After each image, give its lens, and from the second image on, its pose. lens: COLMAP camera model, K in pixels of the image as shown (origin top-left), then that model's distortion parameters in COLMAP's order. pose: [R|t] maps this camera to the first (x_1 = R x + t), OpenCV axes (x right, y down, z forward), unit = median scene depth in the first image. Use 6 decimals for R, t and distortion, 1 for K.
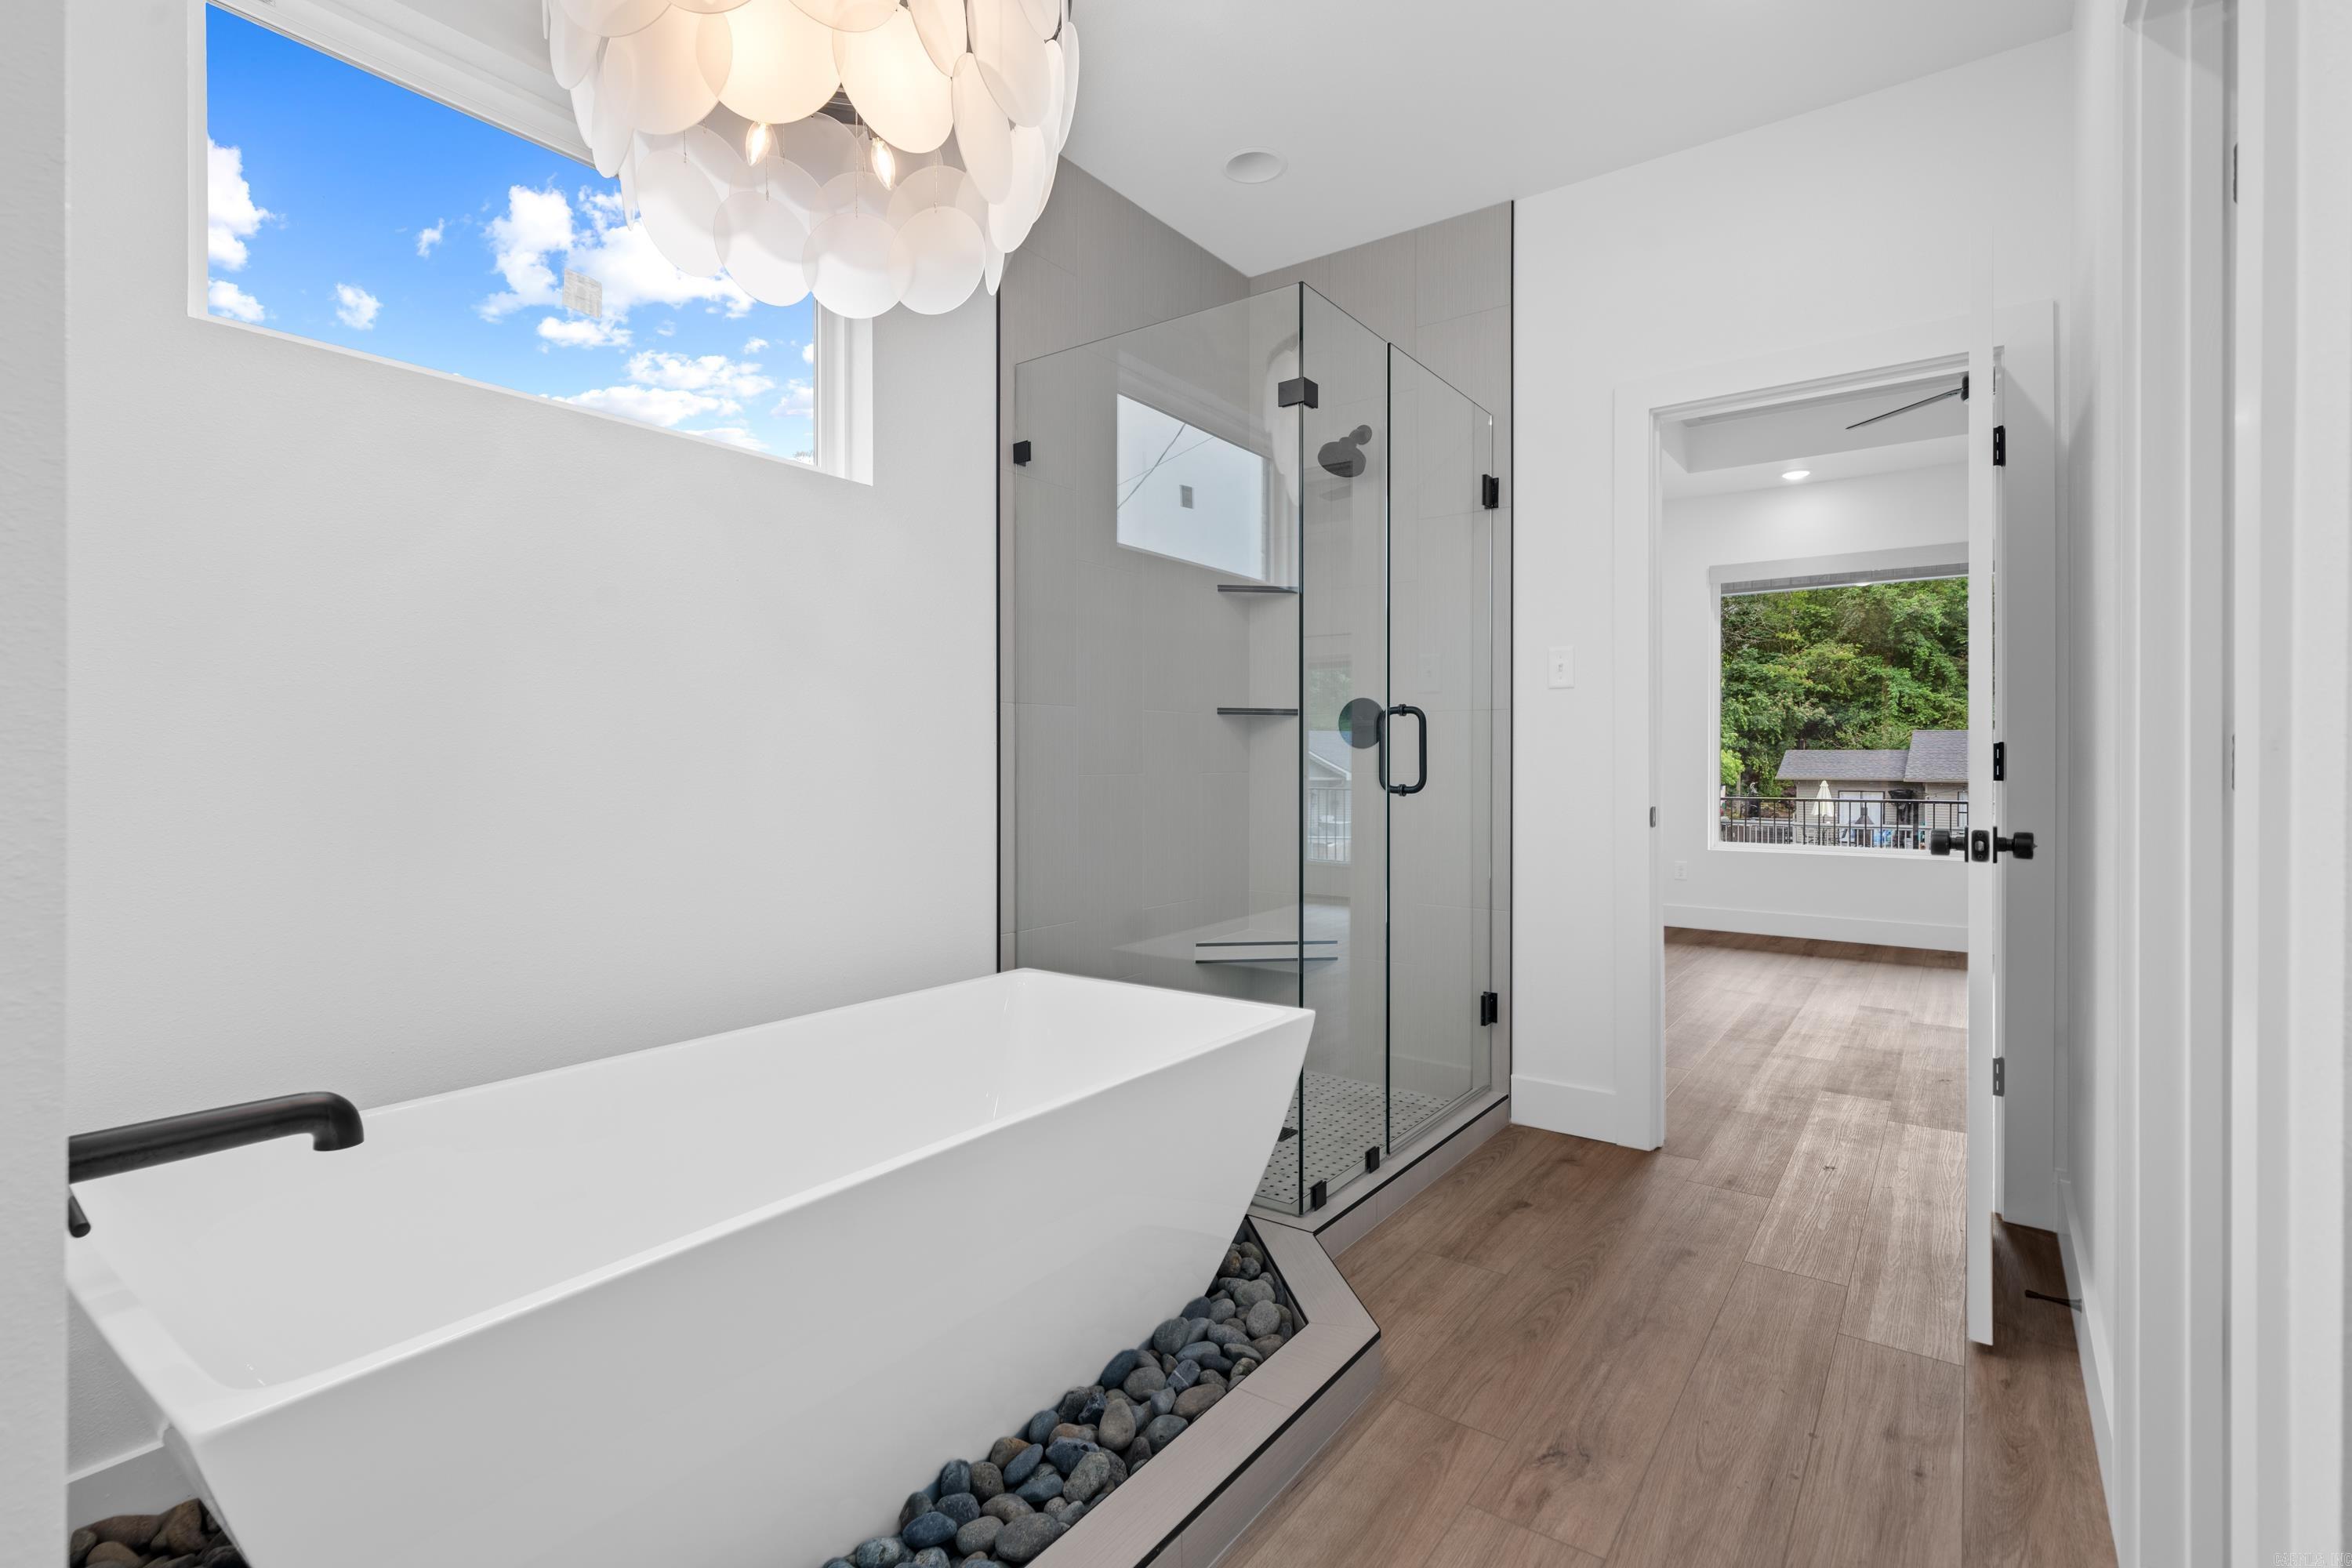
lens RADIAL K [[1098.3, 0, 1222.5], [0, 1098.3, 747.5], [0, 0, 1]] dist [-0.000465, 0.000154]
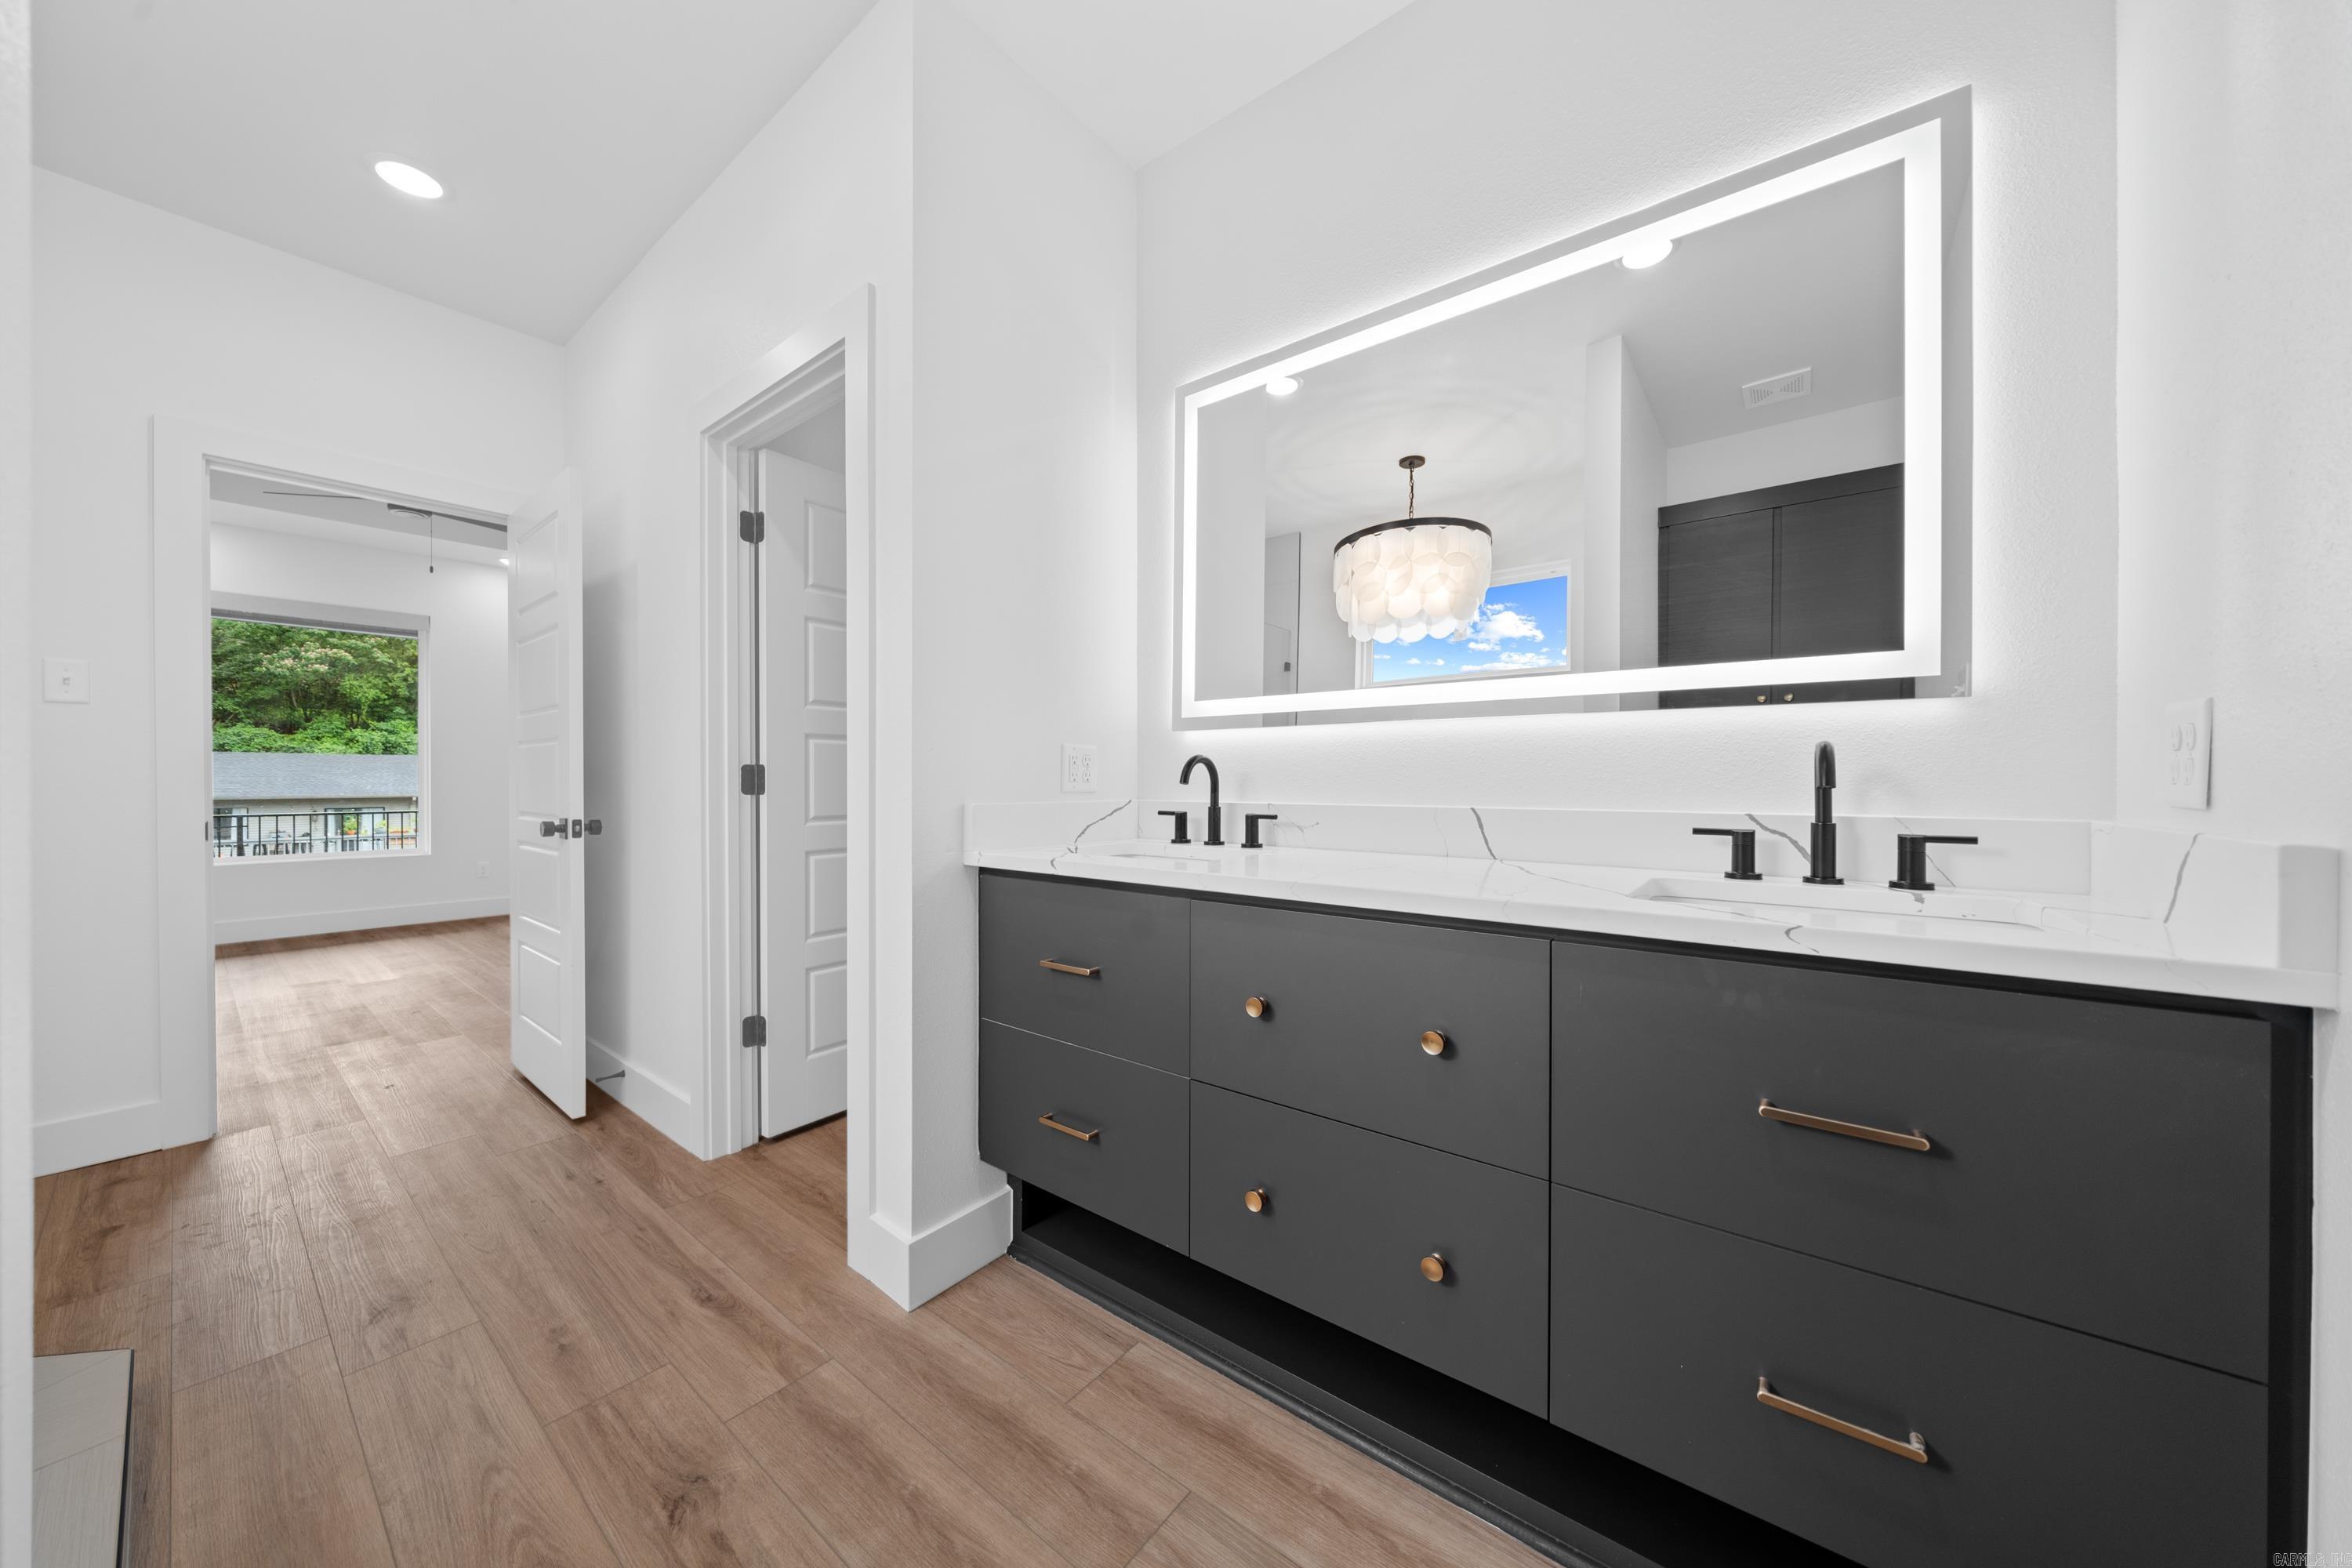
lens RADIAL K [[770.3, 0, 1169.5], [0, 770.3, 784.6], [0, 0, 1]] dist [-0.007723, -0.000017]
pose [[0.053282, -0.010167, 0.998528, -0.436063], [-0.008910, 0.999904, 0.010656, 0.000136], [-0.998540, -0.009464, 0.053186, 0.018469]]
